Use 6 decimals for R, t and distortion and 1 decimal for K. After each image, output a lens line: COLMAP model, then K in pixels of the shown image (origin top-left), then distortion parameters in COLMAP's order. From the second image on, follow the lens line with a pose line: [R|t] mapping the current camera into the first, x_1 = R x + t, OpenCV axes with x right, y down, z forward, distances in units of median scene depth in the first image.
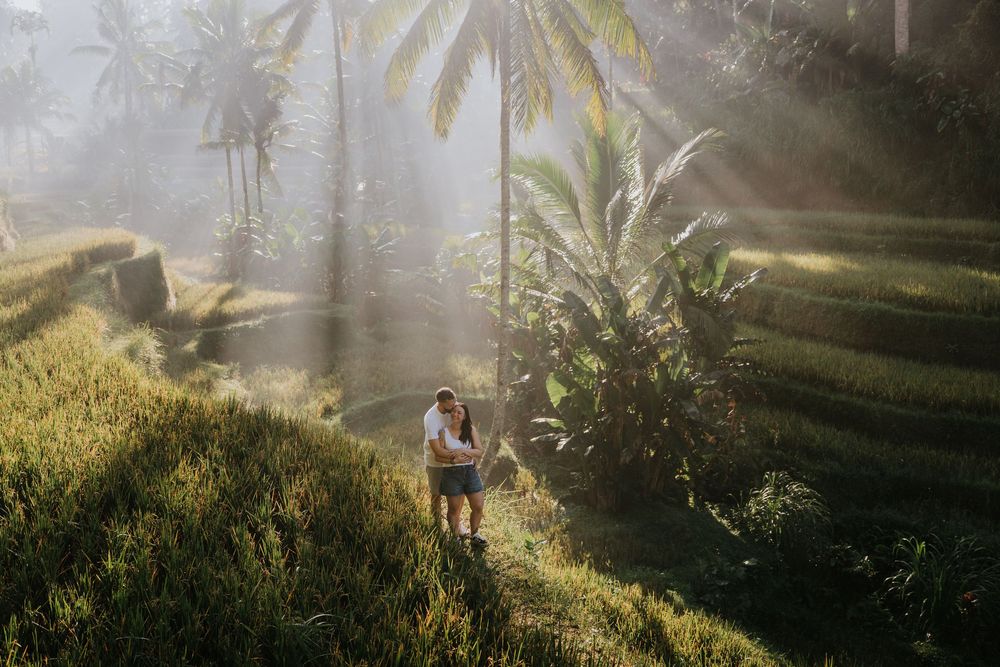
lens RADIAL K [[978.6, 0, 500.0], [0, 978.6, 333.5], [0, 0, 1]] dist [-0.001661, -0.034324]
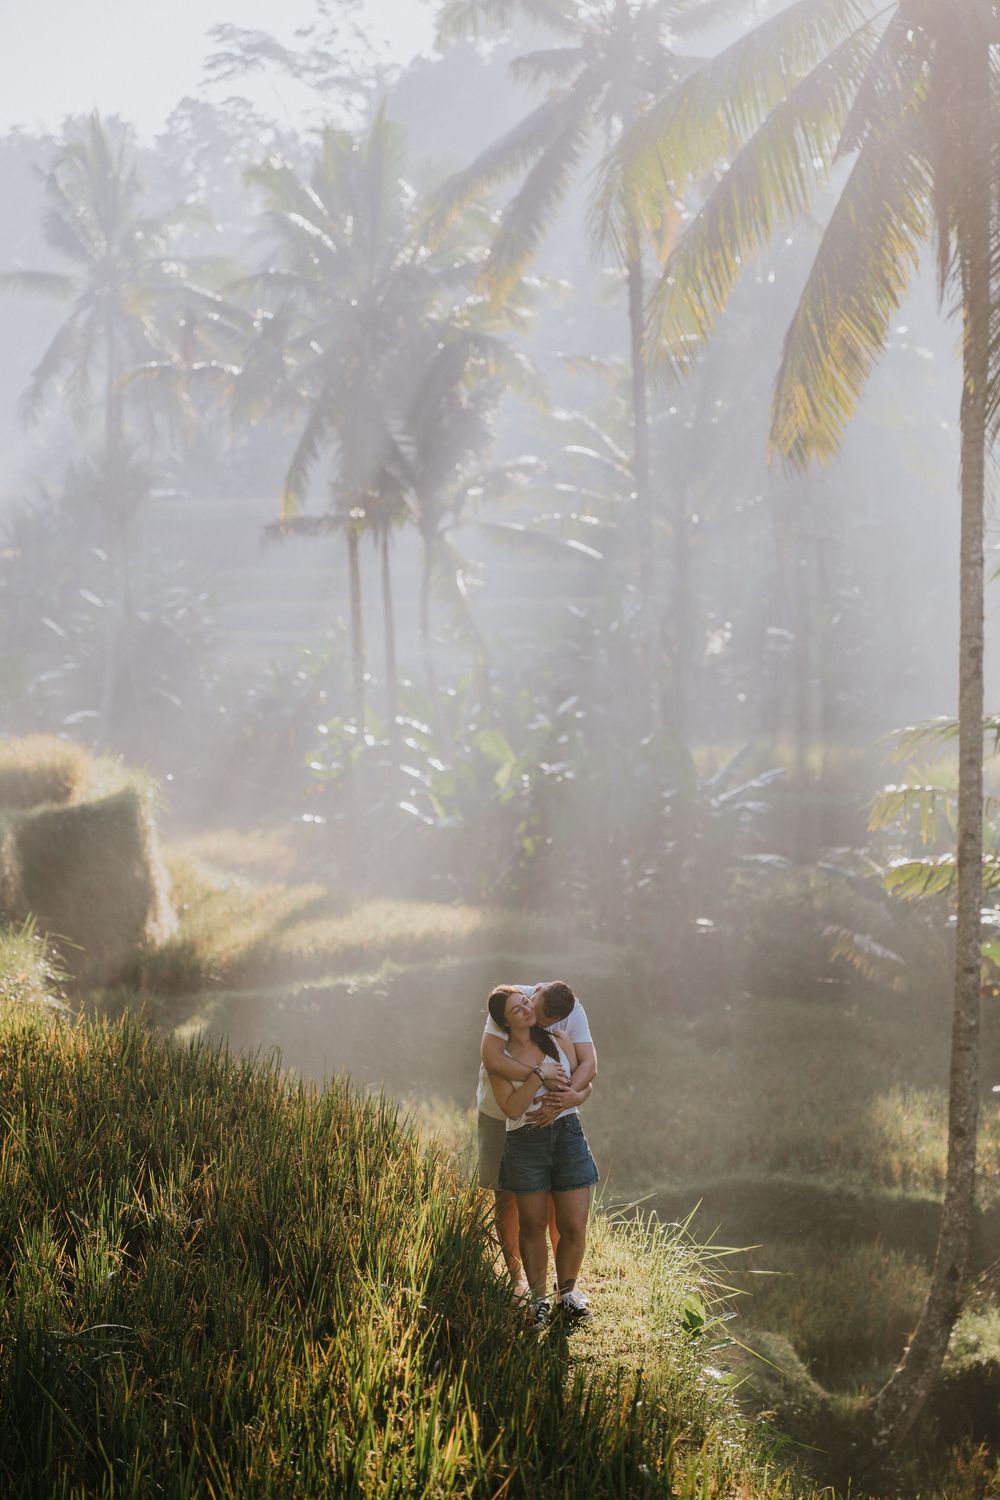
lens RADIAL K [[2894.9, 0, 500.0], [0, 2894.9, 750.0], [0, 0, 1]] dist [0.581058, -3.578357]
pose [[0.971542, 0.008485, -0.236716, 0.051717], [-0.037224, 0.992410, -0.117205, 0.025393], [0.233925, 0.122681, 0.964484, -0.056655]]
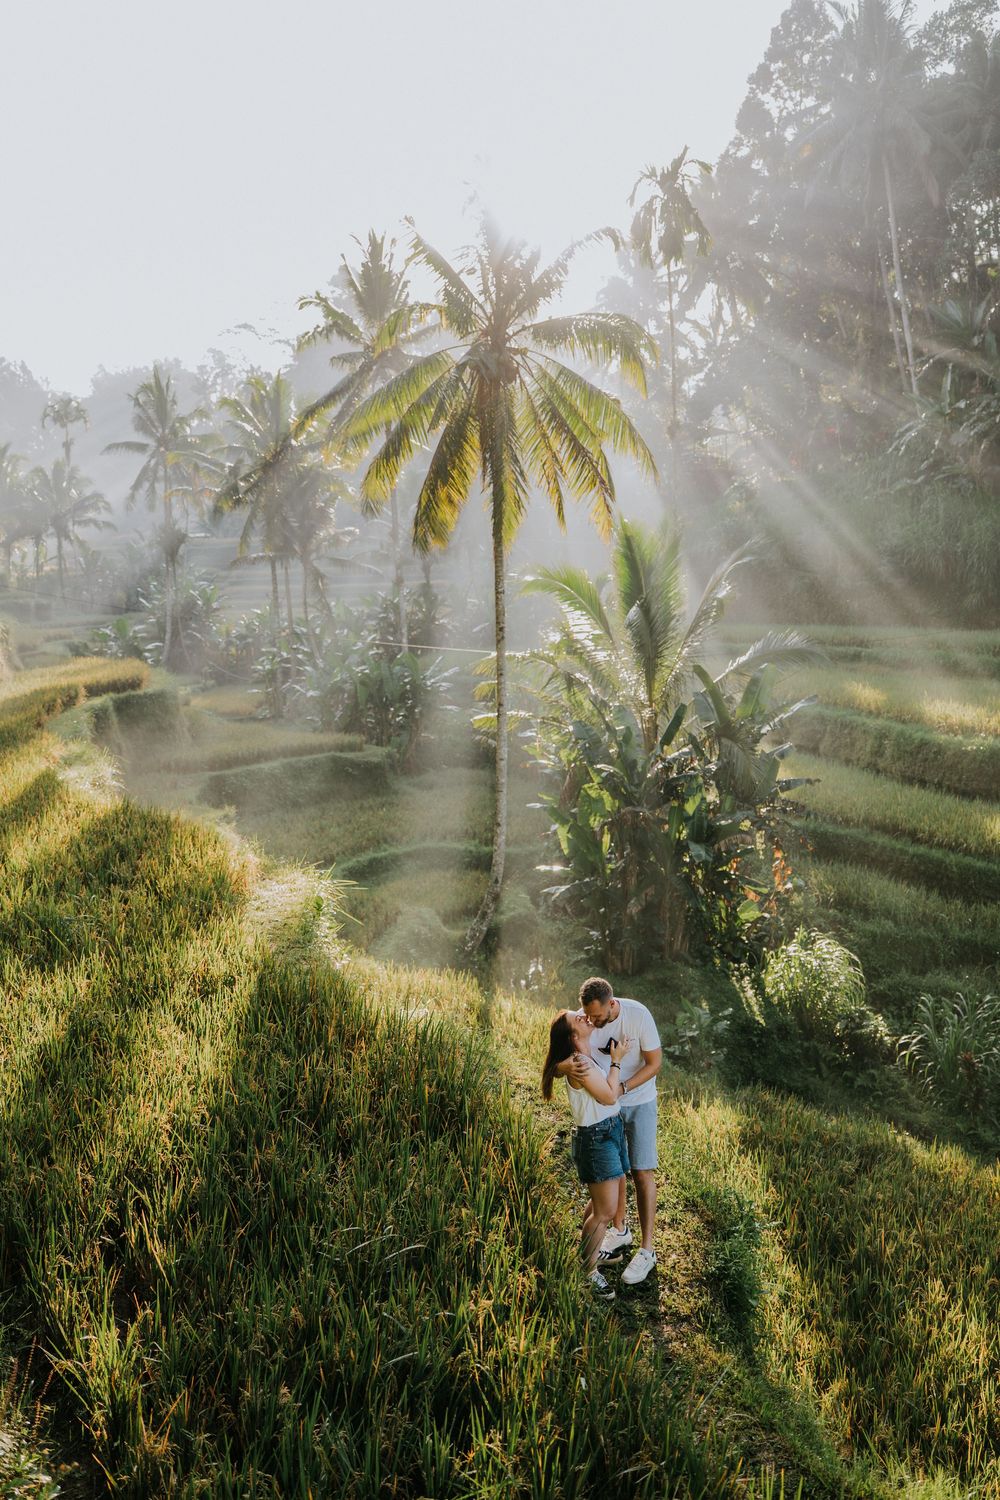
lens RADIAL K [[1337.3, 0, 509.5], [0, 1337.3, 753.6], [0, 0, 1]] dist [0.002646, -0.129500]
pose [[0.990847, 0.002447, -0.134967, 0.097834], [-0.007850, 0.999188, -0.039513, 0.019519], [0.134760, 0.040210, 0.990062, -0.112468]]
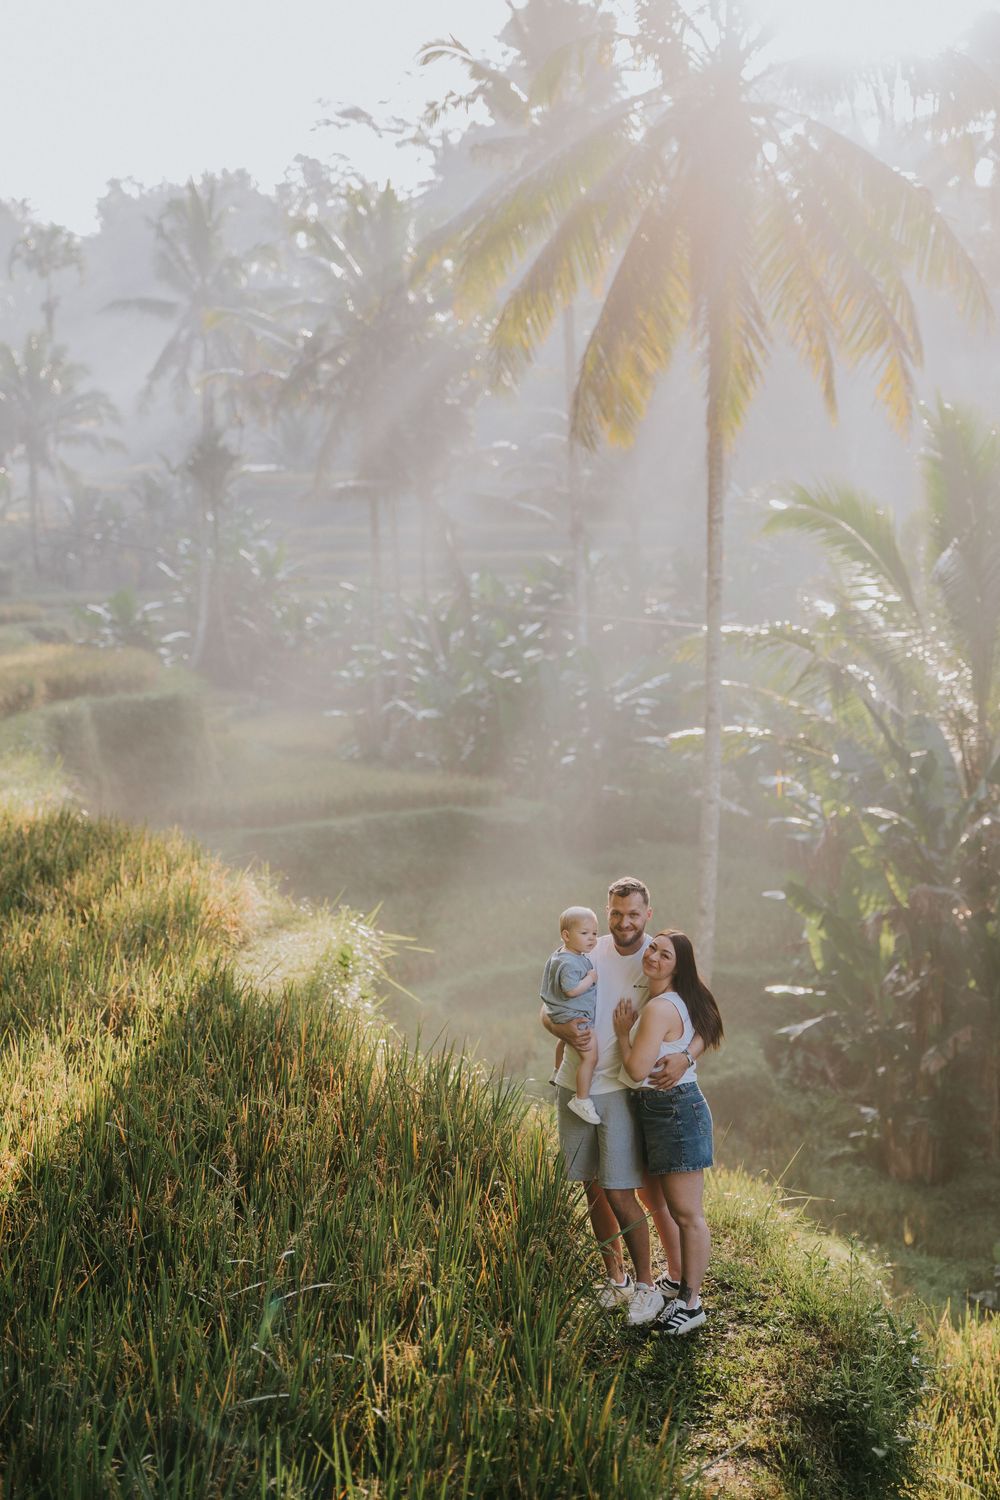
lens RADIAL K [[2293.3, 0, 497.2], [0, 2293.3, 757.1], [0, 0, 1]] dist [0.433010, -1.663810]
pose [[0.965198, 0.023597, -0.260455, 0.120870], [-0.045964, 0.995725, -0.080120, 0.040910], [0.257451, 0.089303, 0.962156, -0.128144]]
